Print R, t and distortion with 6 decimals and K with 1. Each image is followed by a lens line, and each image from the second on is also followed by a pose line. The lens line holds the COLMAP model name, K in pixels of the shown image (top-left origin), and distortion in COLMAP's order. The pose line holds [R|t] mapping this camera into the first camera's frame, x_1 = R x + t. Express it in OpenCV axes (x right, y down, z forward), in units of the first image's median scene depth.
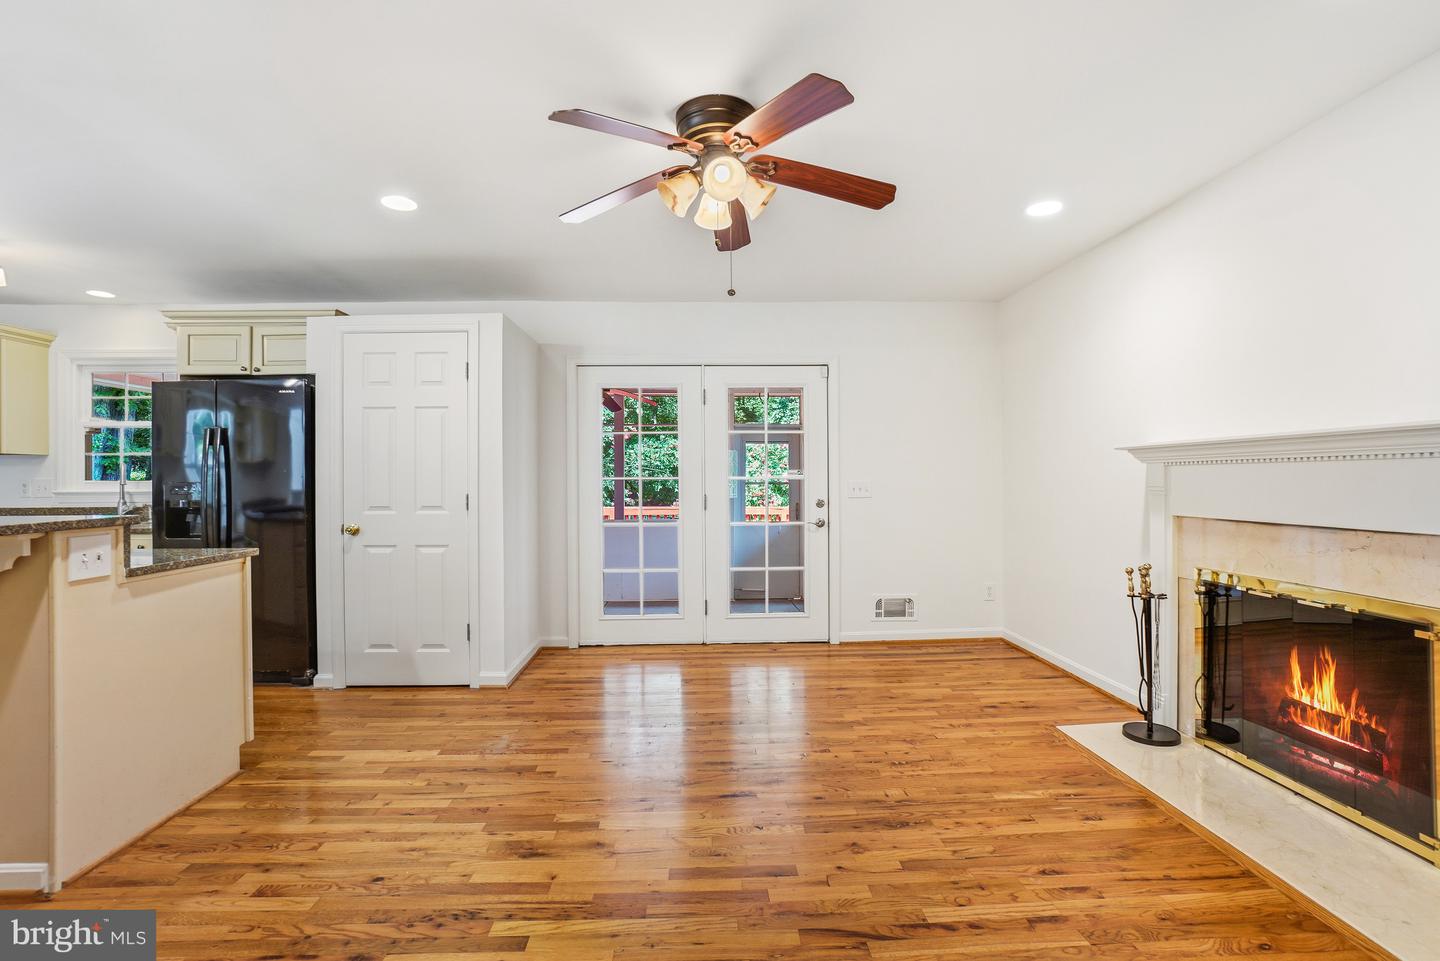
lens RADIAL K [[650.7, 0, 717.9], [0, 650.7, 488.5], [0, 0, 1]] dist [-0.057763, 0.021263]
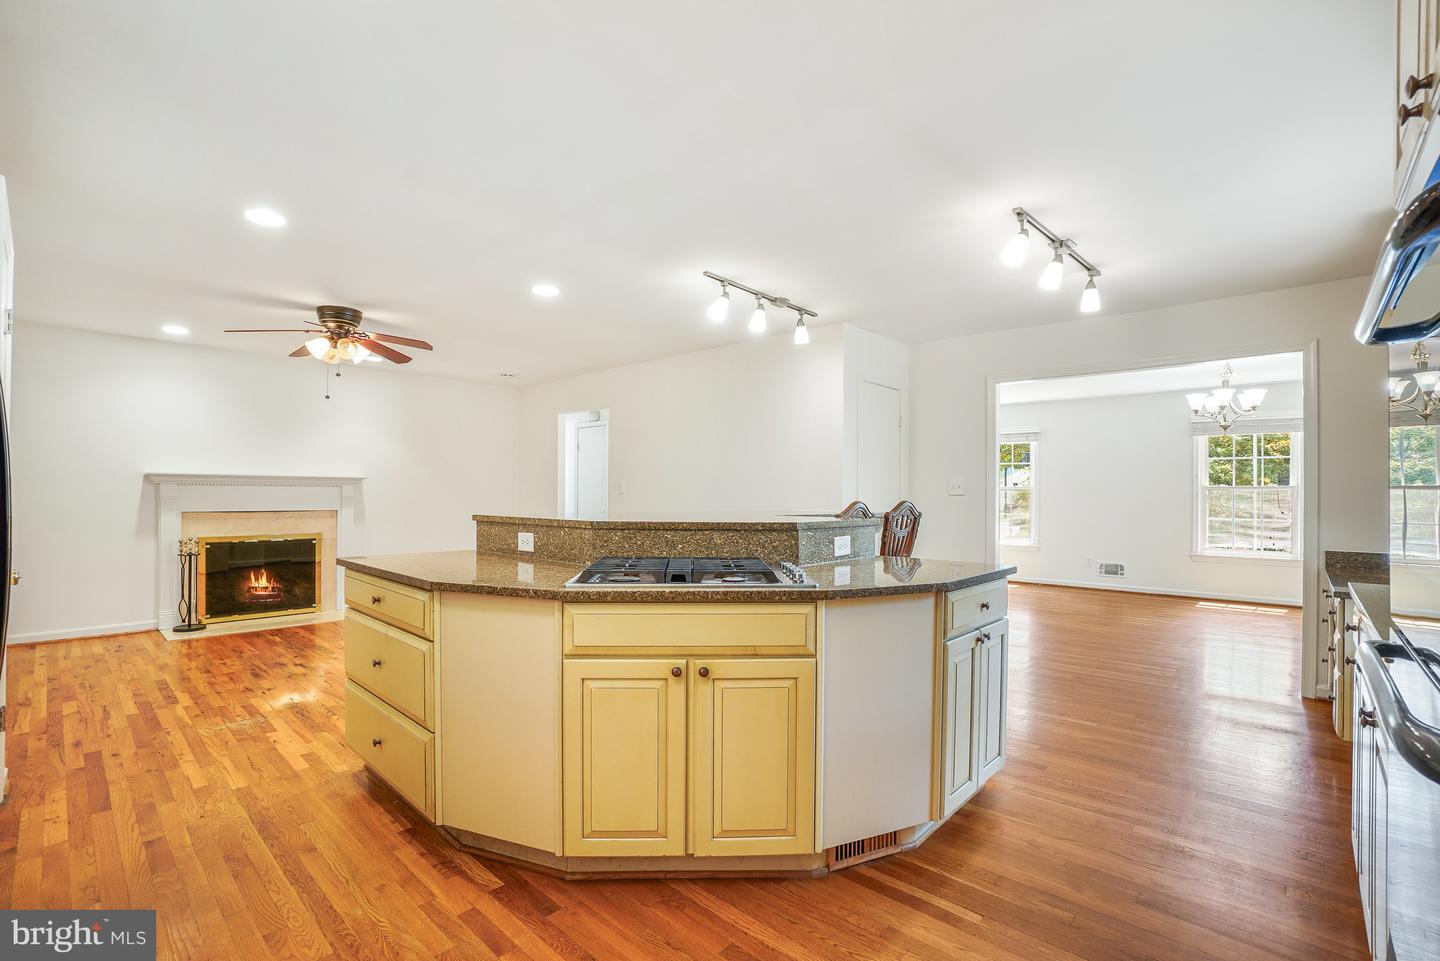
lens RADIAL K [[650.7, 0, 717.9], [0, 650.7, 488.5], [0, 0, 1]] dist [-0.057763, 0.021263]
pose [[-0.705947, 0.011538, 0.708171, -1.394641], [0.008319, 0.999933, -0.007998, 0.001659], [-0.708216, 0.000246, -0.705996, 0.963921]]
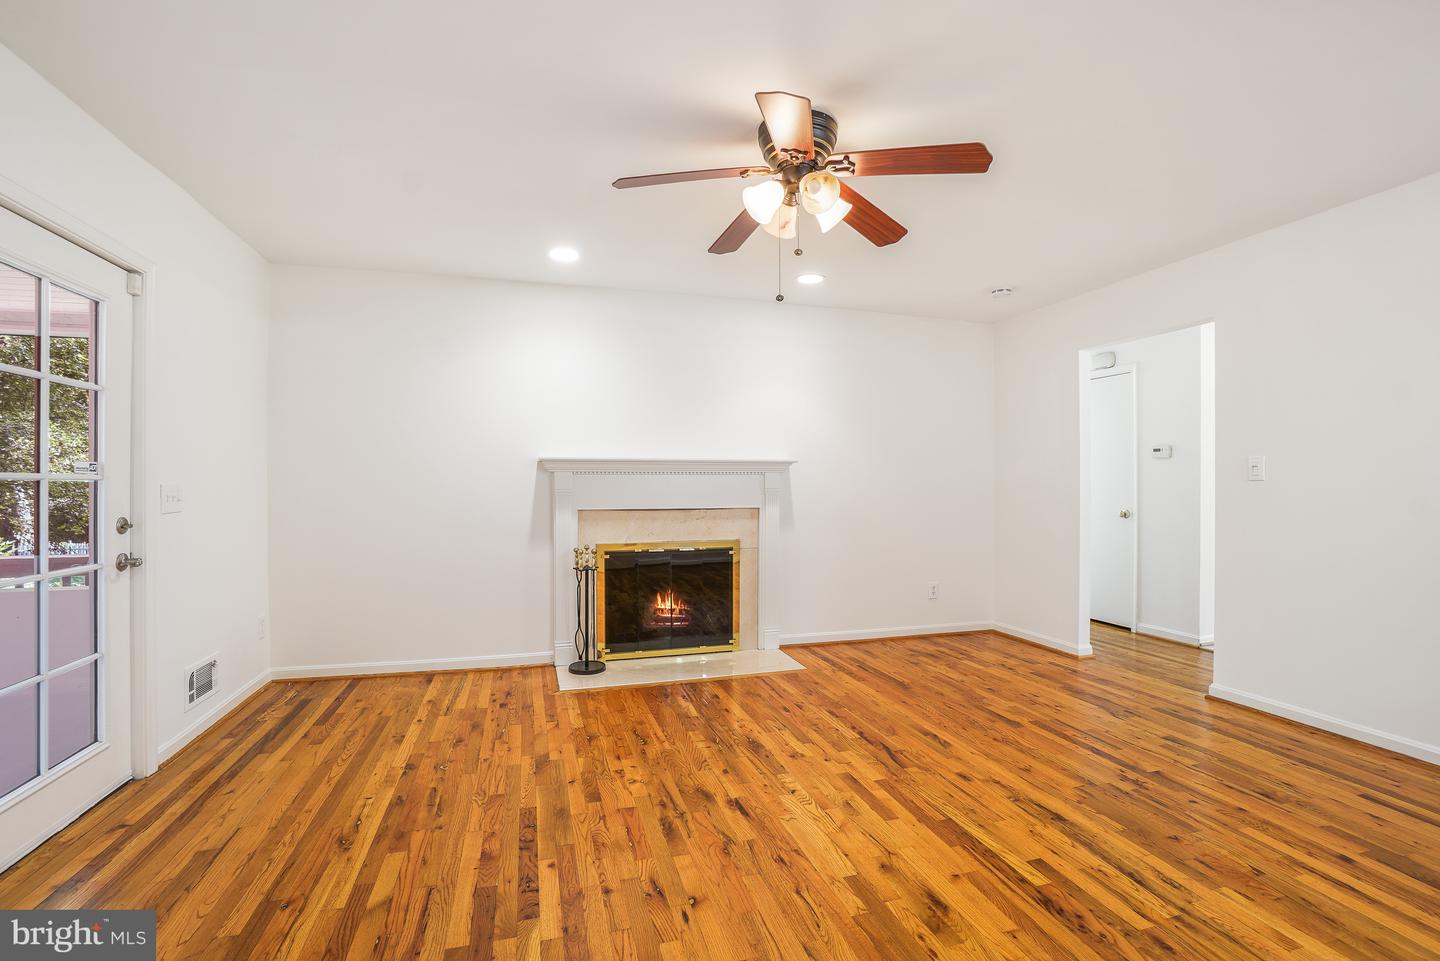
lens RADIAL K [[650.7, 0, 717.9], [0, 650.7, 488.5], [0, 0, 1]] dist [-0.057763, 0.021263]
pose [[-0.246660, 0.000958, 0.969102, -0.602607], [0.012302, 0.999922, 0.002143, -0.002427], [-0.969024, 0.012451, -0.246653, 0.849892]]
